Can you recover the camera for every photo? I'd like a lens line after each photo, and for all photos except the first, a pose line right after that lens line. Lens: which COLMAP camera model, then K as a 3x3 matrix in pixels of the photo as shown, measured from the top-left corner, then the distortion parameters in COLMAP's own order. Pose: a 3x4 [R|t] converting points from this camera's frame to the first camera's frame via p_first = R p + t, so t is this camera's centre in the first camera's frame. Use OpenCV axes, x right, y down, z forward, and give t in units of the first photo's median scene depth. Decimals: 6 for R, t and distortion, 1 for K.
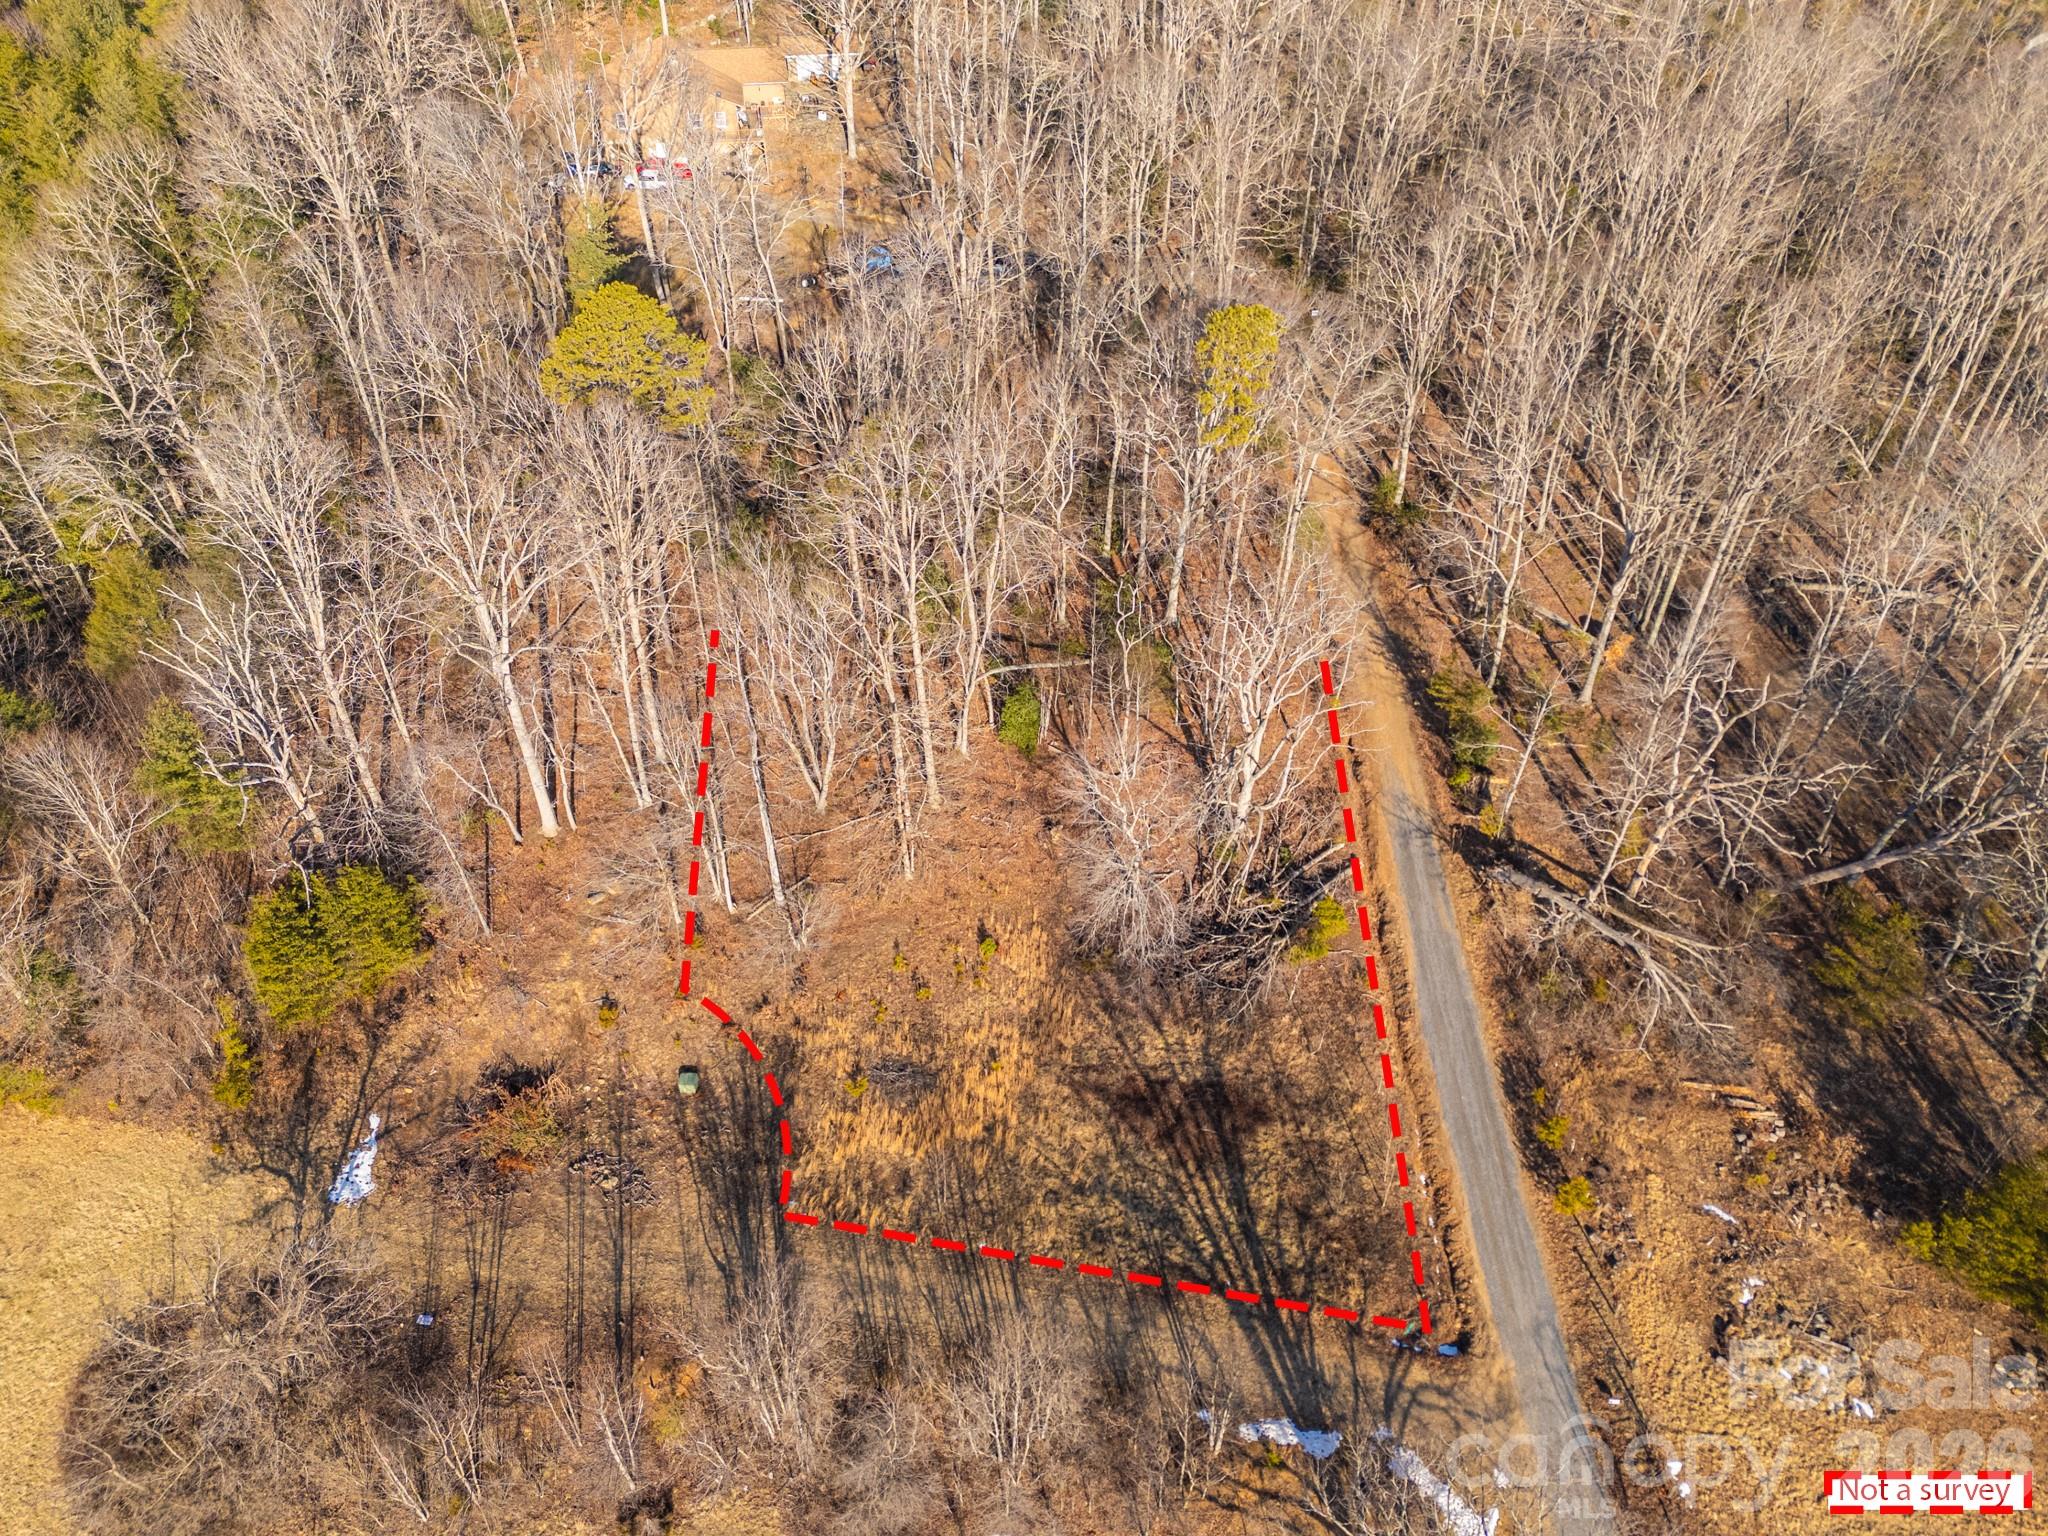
lens RADIAL K [[1496.4, 0, 1032.9], [0, 1496.4, 765.5], [0, 0, 1]] dist [0.082612, -0.071419]
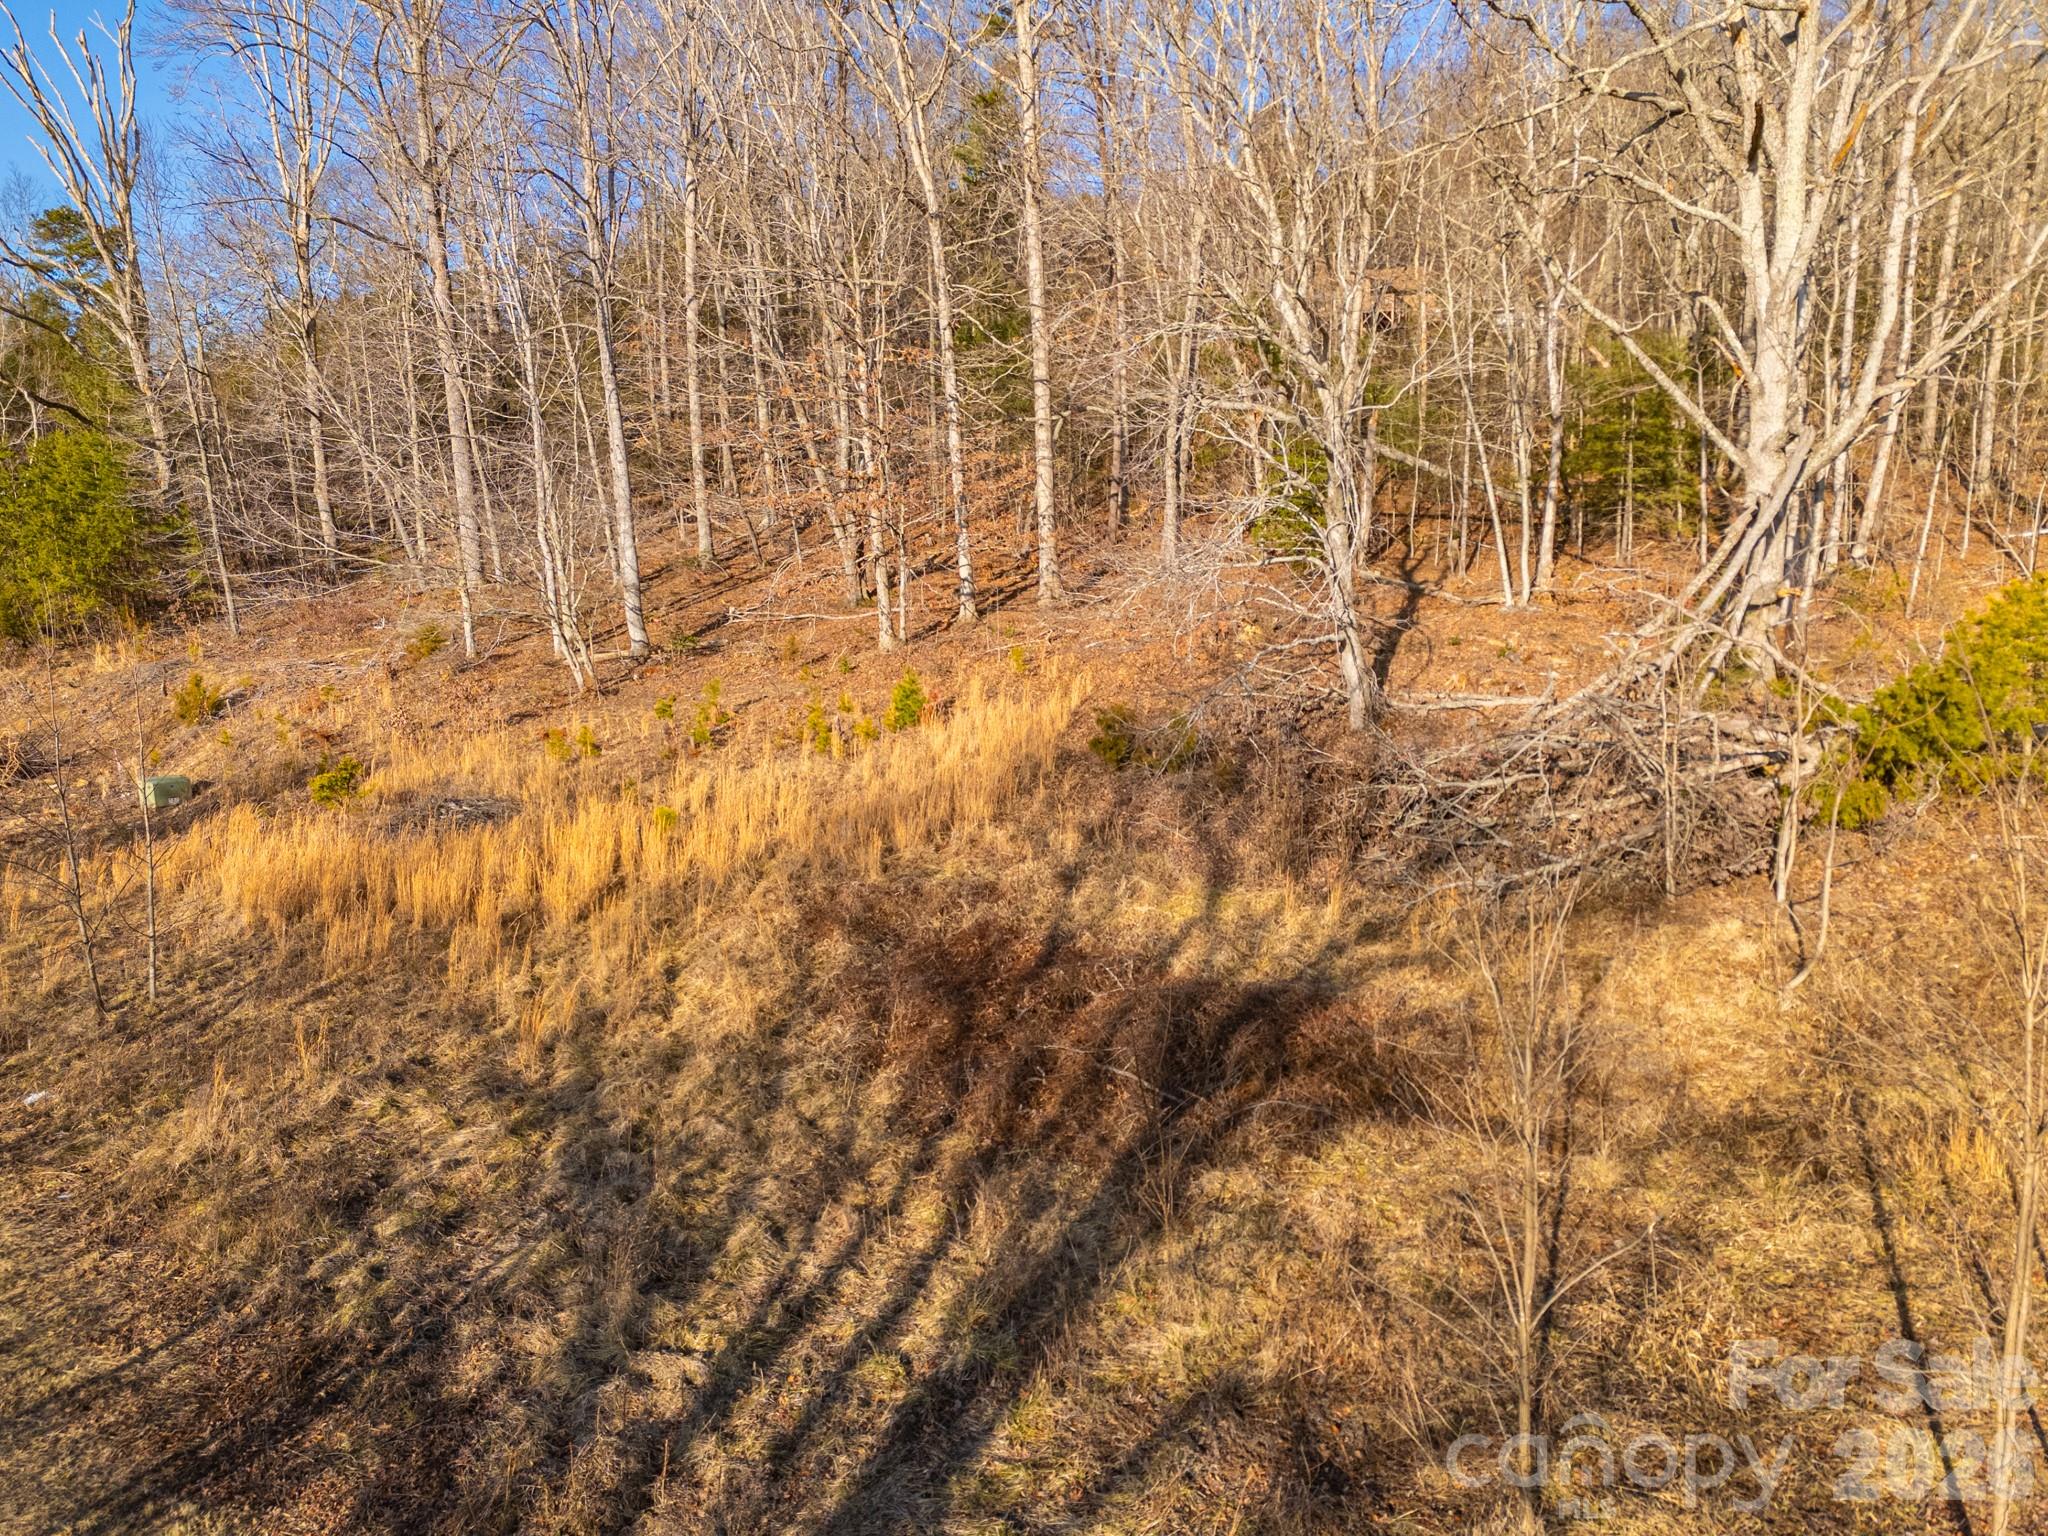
lens RADIAL K [[1496.4, 0, 1033.3], [0, 1496.4, 765.2], [0, 0, 1]] dist [0.082612, -0.071419]
pose [[0.819456, 0.080282, -0.567492, 0.224715], [-0.369599, 0.830782, -0.416170, 0.301814], [0.438051, 0.550777, 0.710462, 0.822210]]
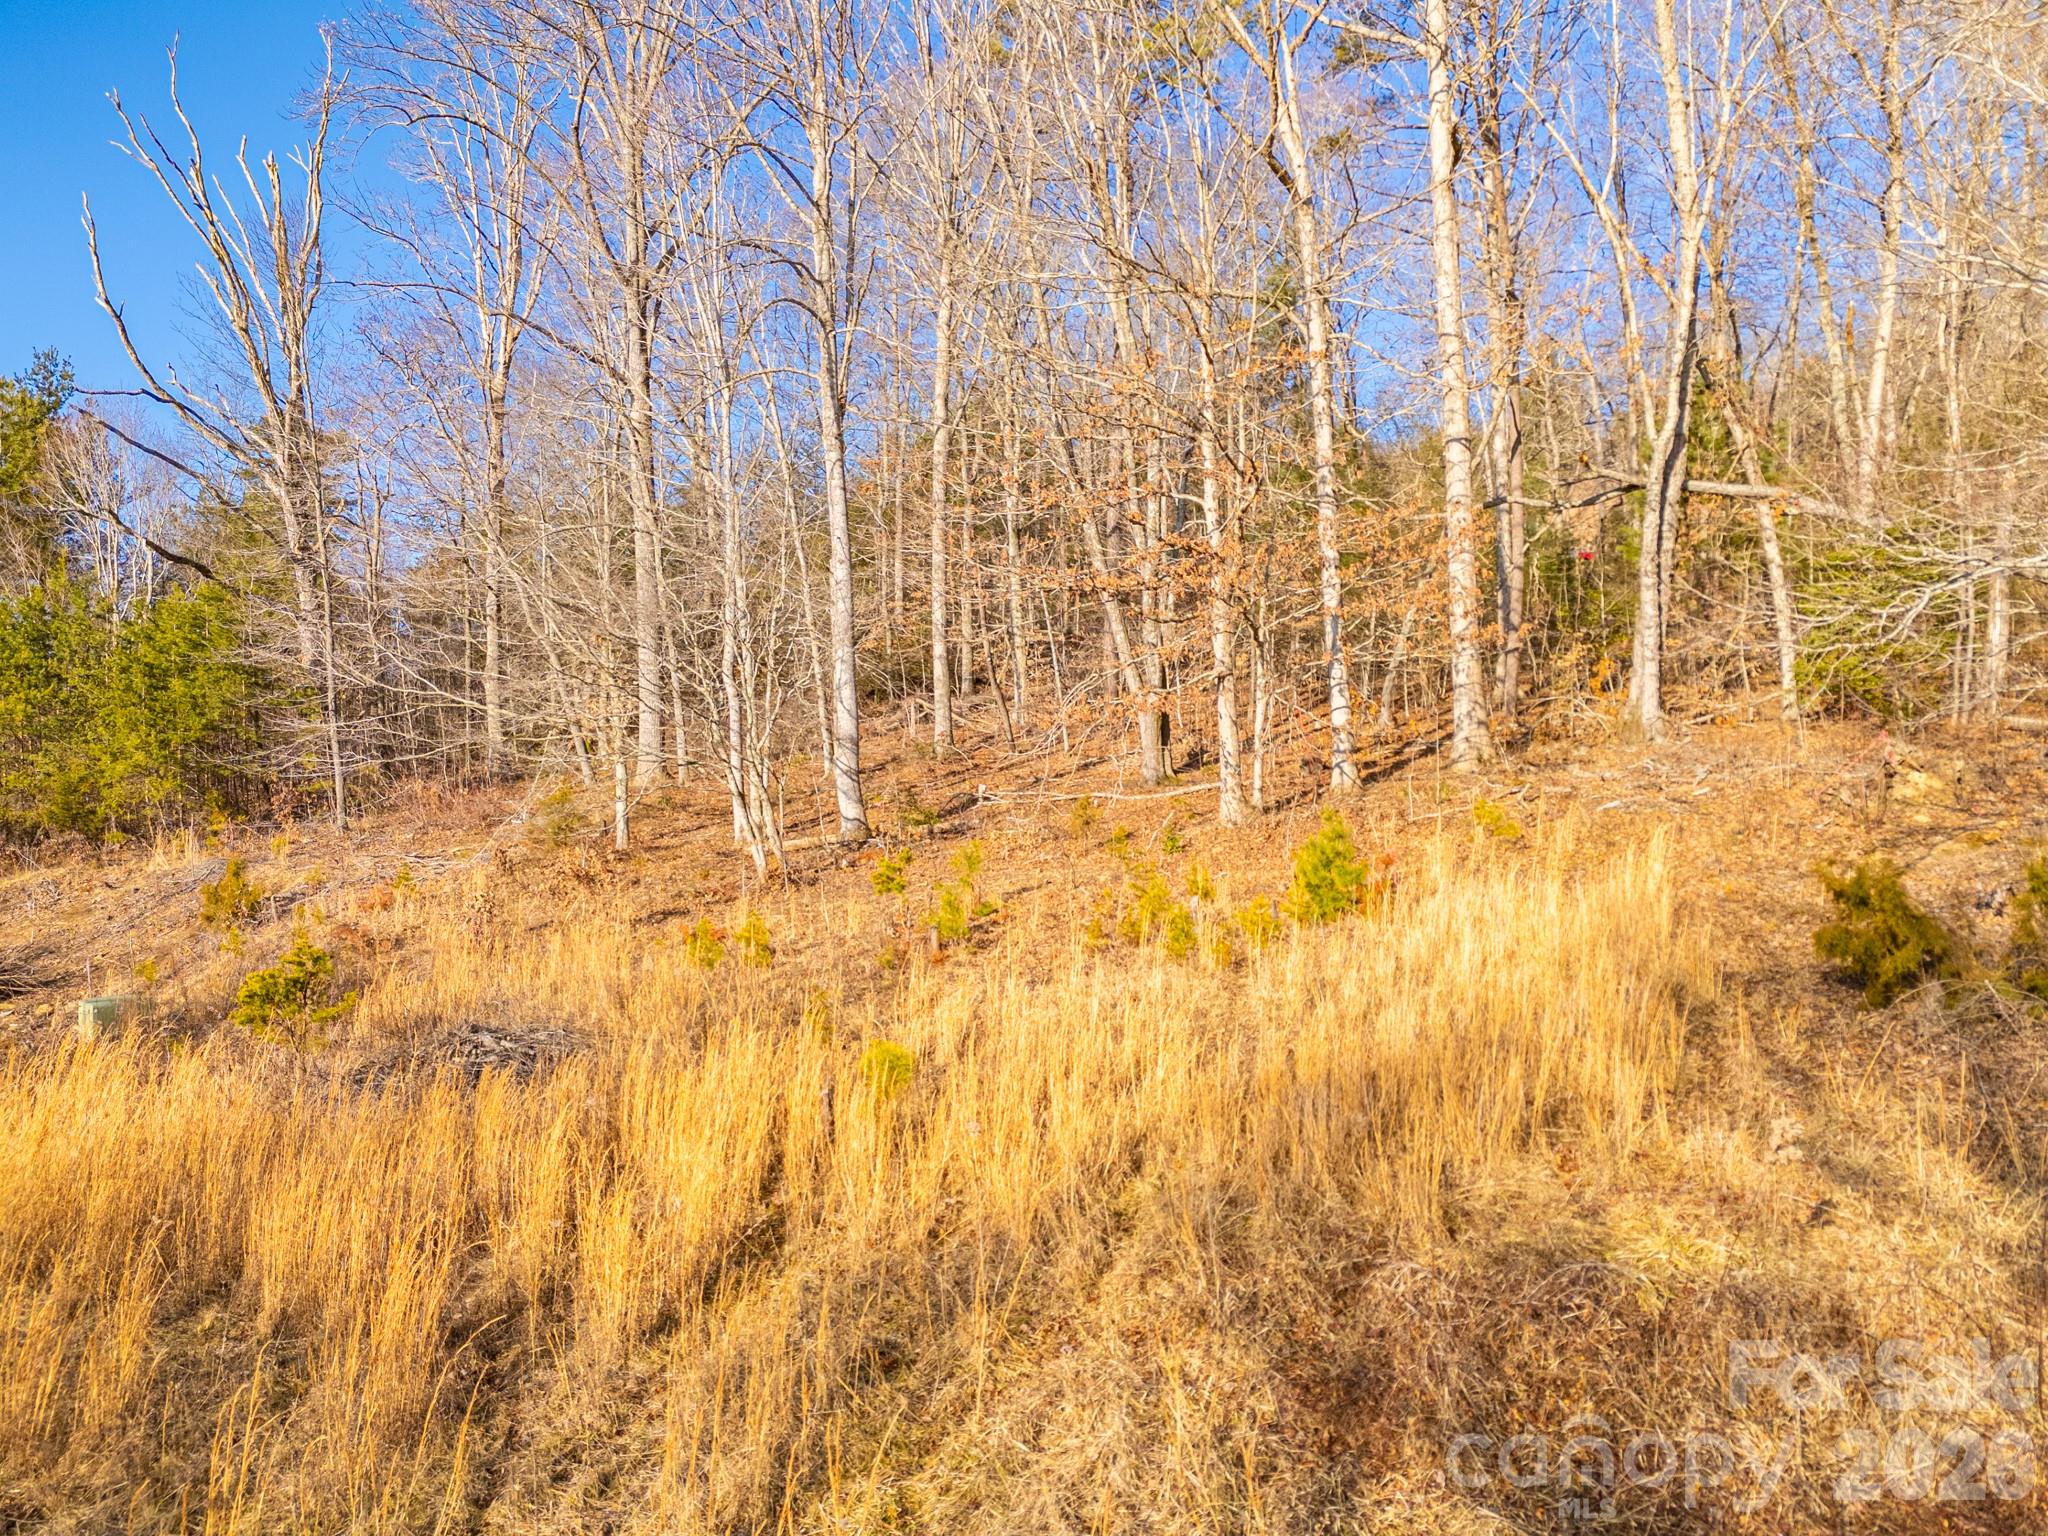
lens RADIAL K [[1496.4, 0, 1035.6], [0, 1496.4, 762.9], [0, 0, 1]] dist [0.082612, -0.071419]
pose [[0.734969, -0.027960, -0.677524, 0.082703], [-0.444716, 0.734396, -0.512729, 0.250711], [0.511907, 0.678145, 0.527323, 0.937722]]
